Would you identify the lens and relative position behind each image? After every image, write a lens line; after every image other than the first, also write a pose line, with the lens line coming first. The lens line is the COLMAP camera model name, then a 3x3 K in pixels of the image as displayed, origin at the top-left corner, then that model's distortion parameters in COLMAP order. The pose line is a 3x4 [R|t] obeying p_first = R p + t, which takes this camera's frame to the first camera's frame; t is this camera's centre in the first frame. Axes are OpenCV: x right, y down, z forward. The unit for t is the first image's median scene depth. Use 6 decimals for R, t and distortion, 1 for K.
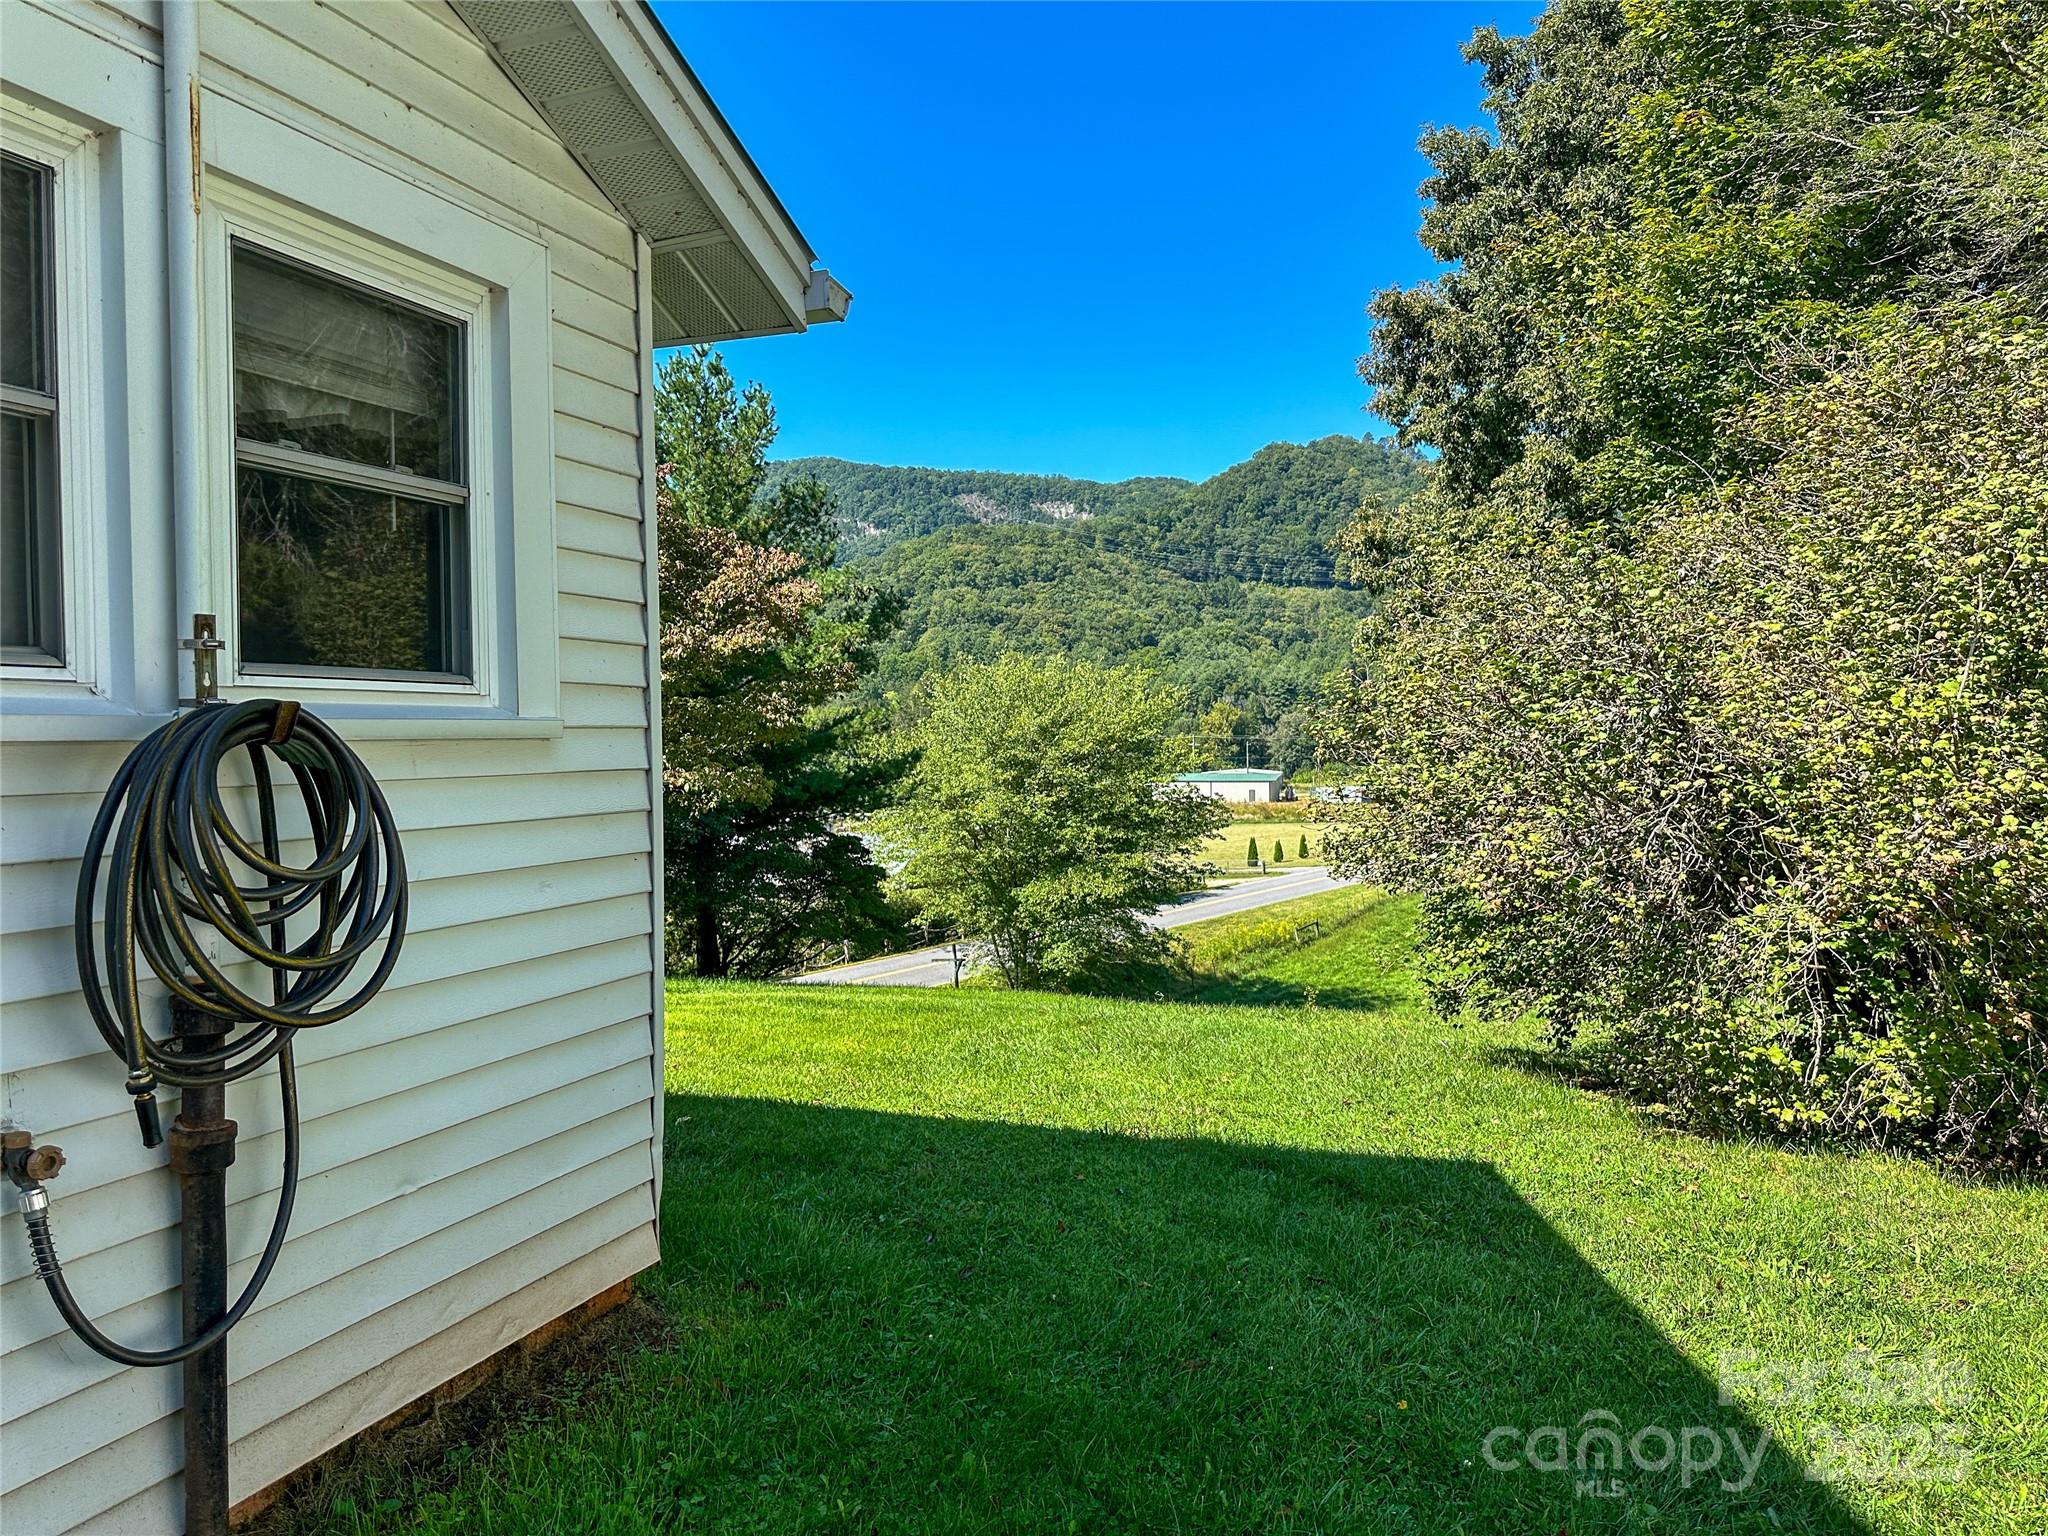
lens RADIAL K [[1453.6, 0, 1022.1], [0, 1453.6, 770.8], [0, 0, 1]] dist [0.016719, -0.020749]
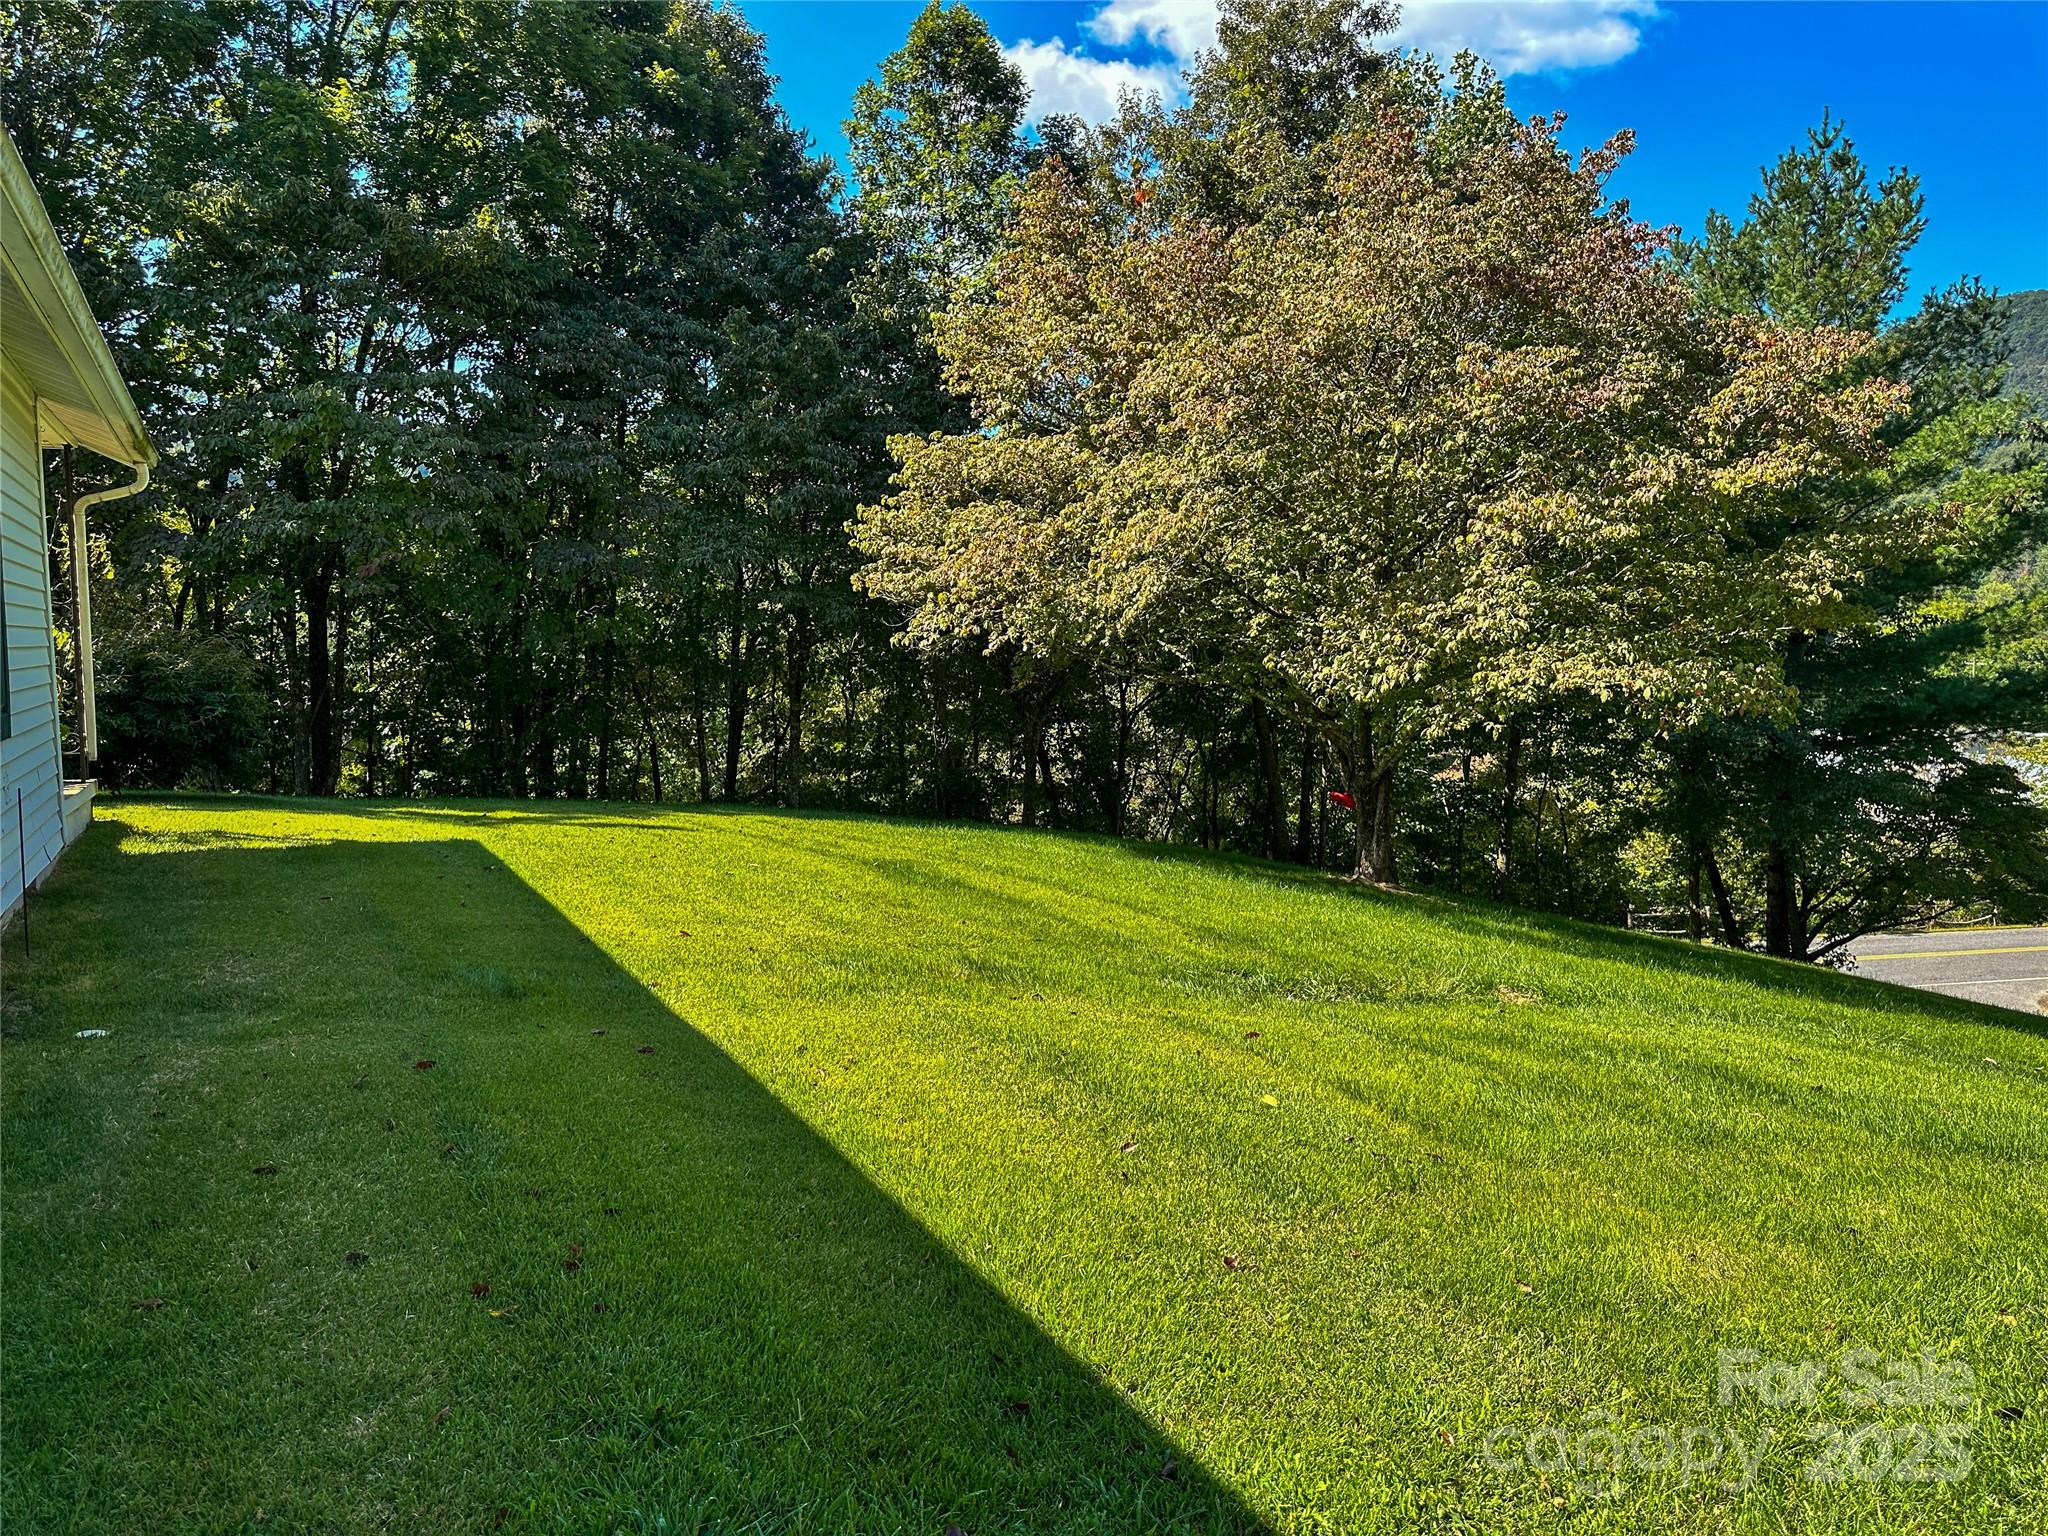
lens RADIAL K [[1453.6, 0, 1022.9], [0, 1453.6, 758.9], [0, 0, 1]] dist [0.016719, -0.020749]
pose [[0.747386, 0.068168, -0.660883, 0.001791], [-0.025814, 0.996951, 0.073640, -0.000099], [0.663888, -0.037977, 0.746867, 0.117177]]
